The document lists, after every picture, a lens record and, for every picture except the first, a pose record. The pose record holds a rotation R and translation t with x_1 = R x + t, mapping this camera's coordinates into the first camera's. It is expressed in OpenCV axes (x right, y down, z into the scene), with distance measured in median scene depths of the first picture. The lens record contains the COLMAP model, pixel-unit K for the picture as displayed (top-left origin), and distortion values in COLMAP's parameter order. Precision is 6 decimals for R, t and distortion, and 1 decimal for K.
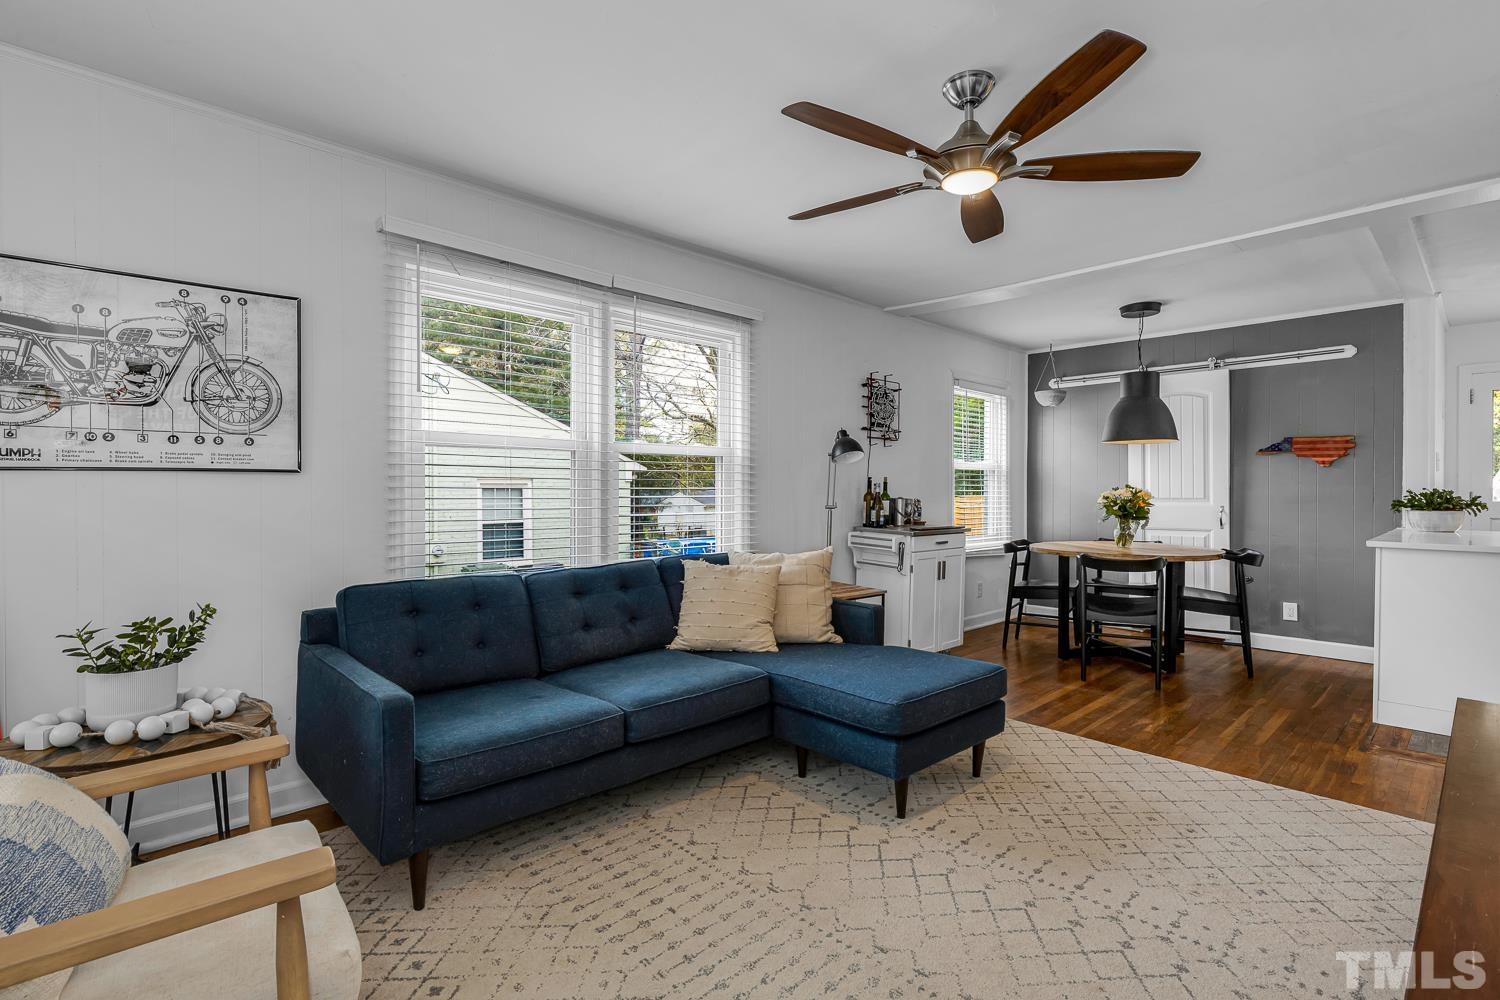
lens RADIAL K [[700.8, 0, 759.9], [0, 700.8, 491.8], [0, 0, 1]] dist [0.013244, 0.000951]
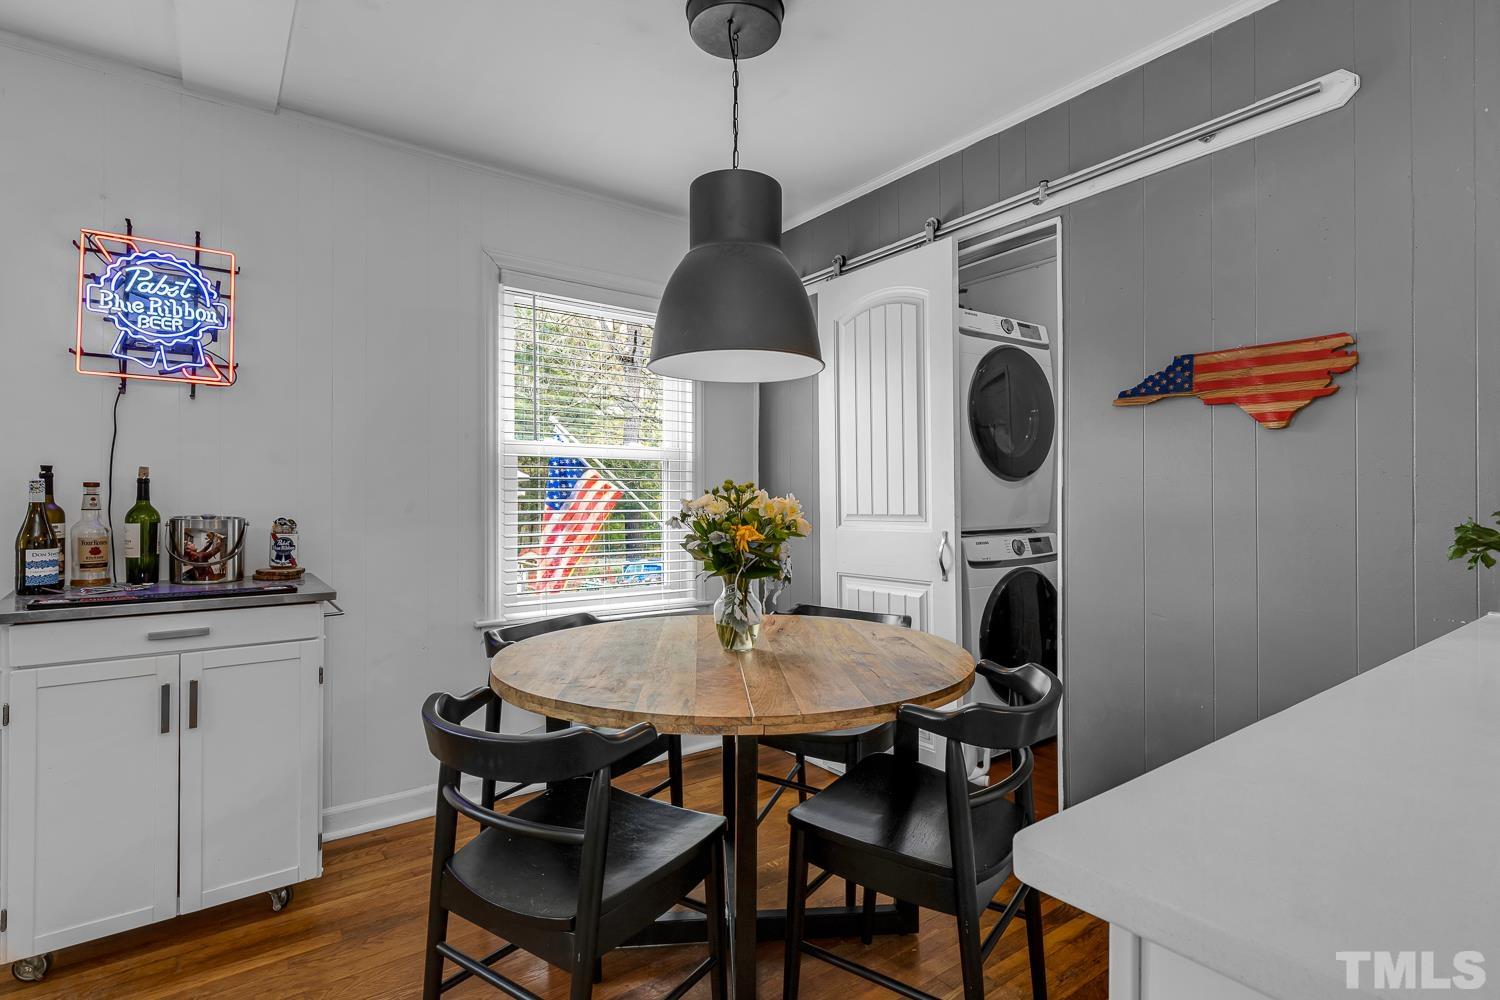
lens RADIAL K [[700.8, 0, 748.9], [0, 700.8, 495.0], [0, 0, 1]] dist [0.013244, 0.000951]
pose [[0.991626, -0.005454, -0.129026, 0.588534], [0.004358, 0.999952, -0.008775, 0.000698], [0.129068, 0.008139, 0.991602, 0.617419]]
